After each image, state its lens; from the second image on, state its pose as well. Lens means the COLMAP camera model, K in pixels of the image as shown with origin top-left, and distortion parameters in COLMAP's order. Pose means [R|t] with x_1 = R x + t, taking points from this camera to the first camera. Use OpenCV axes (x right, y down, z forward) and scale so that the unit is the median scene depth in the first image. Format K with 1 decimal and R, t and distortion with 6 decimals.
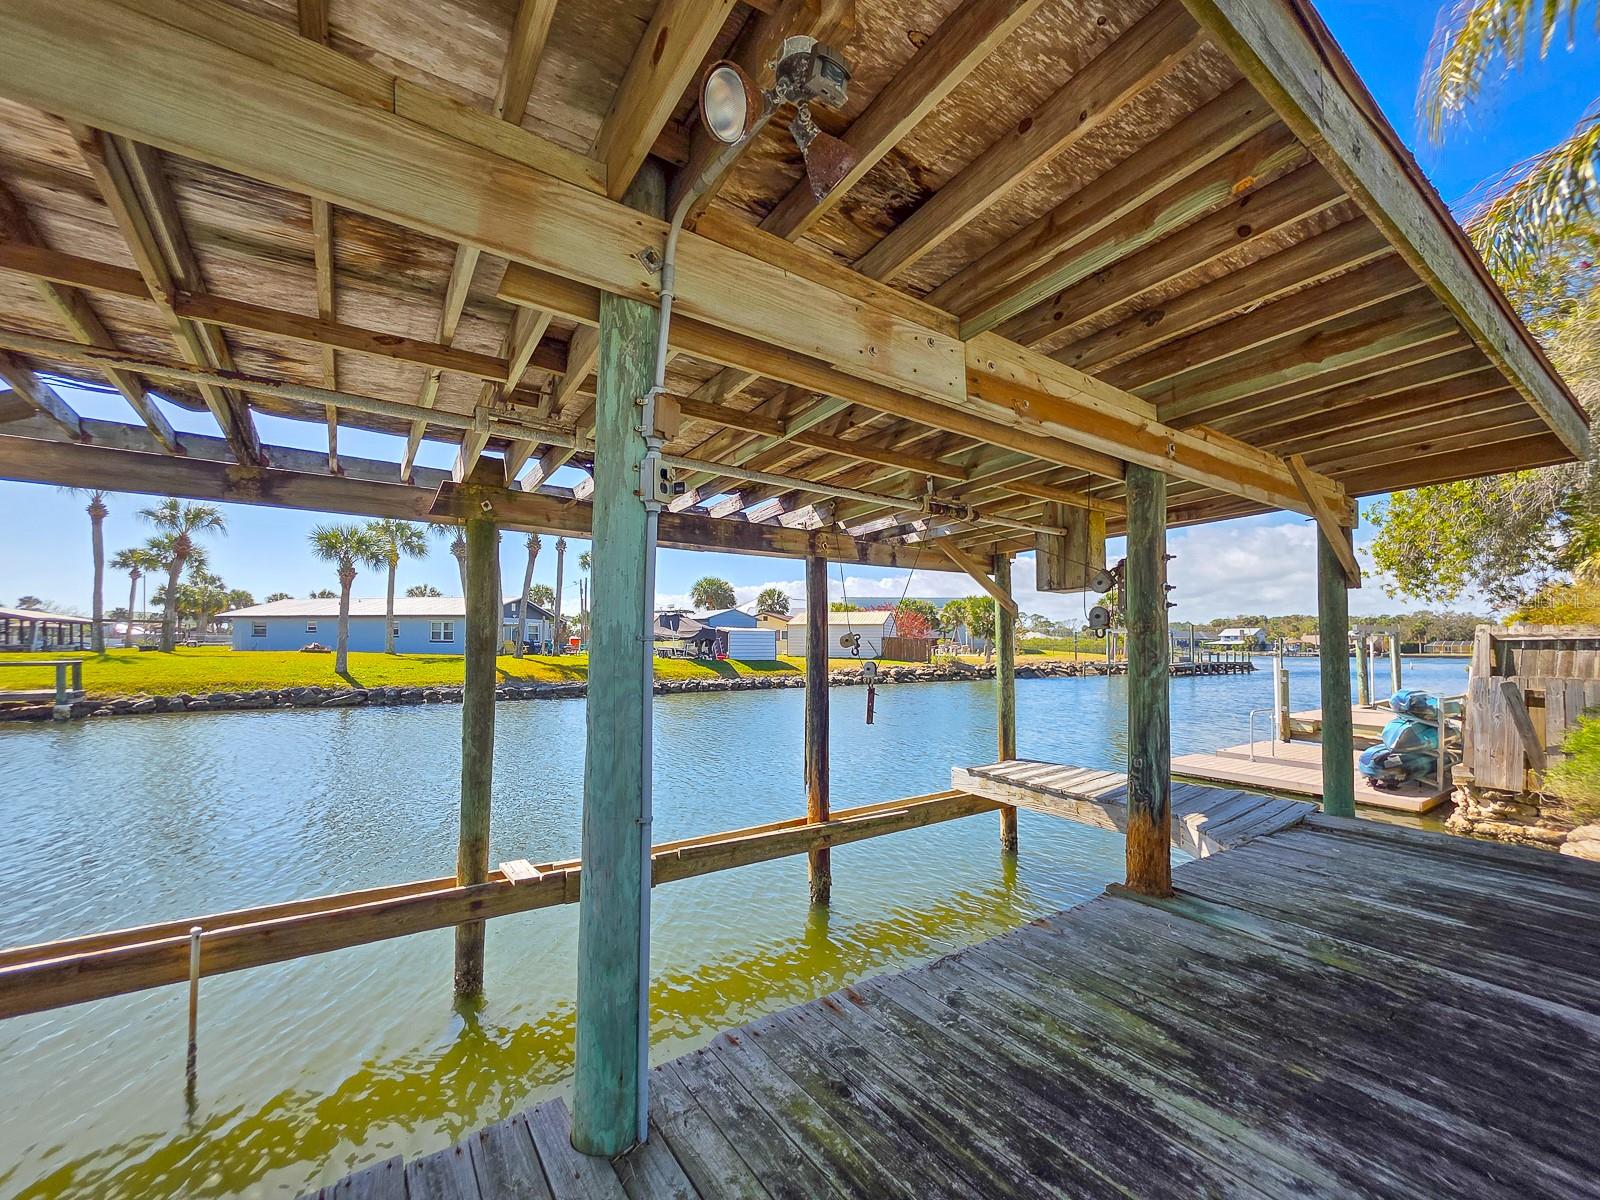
lens RADIAL K [[642.5, 0, 796.3], [0, 642.5, 643.7], [0, 0, 1]] dist [-0.000370, 0.000229]
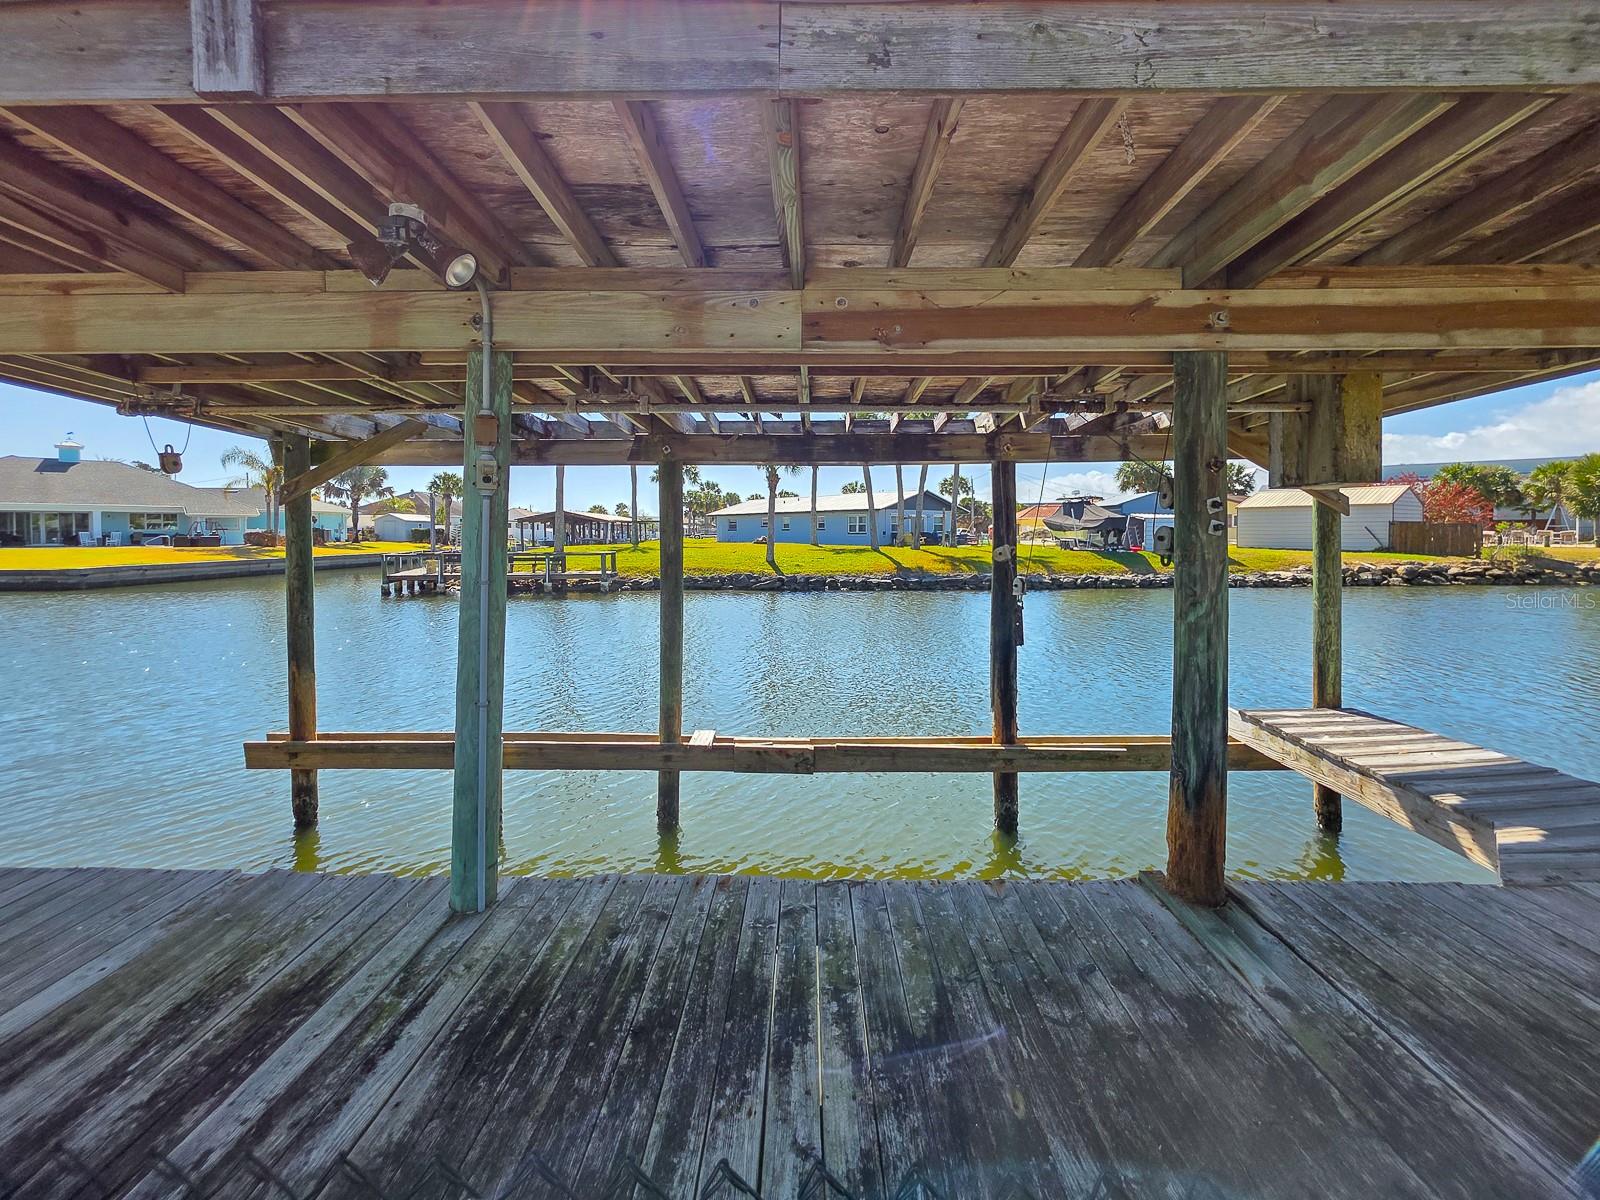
lens RADIAL K [[661.5, 0, 799.8], [0, 661.5, 562.4], [0, 0, 1]] dist [0.001232, -0.000053]
pose [[0.824940, 0.015703, -0.565003, 0.257548], [0.008886, 0.999130, 0.040743, -0.023062], [0.565151, -0.038630, 0.824082, 0.033239]]
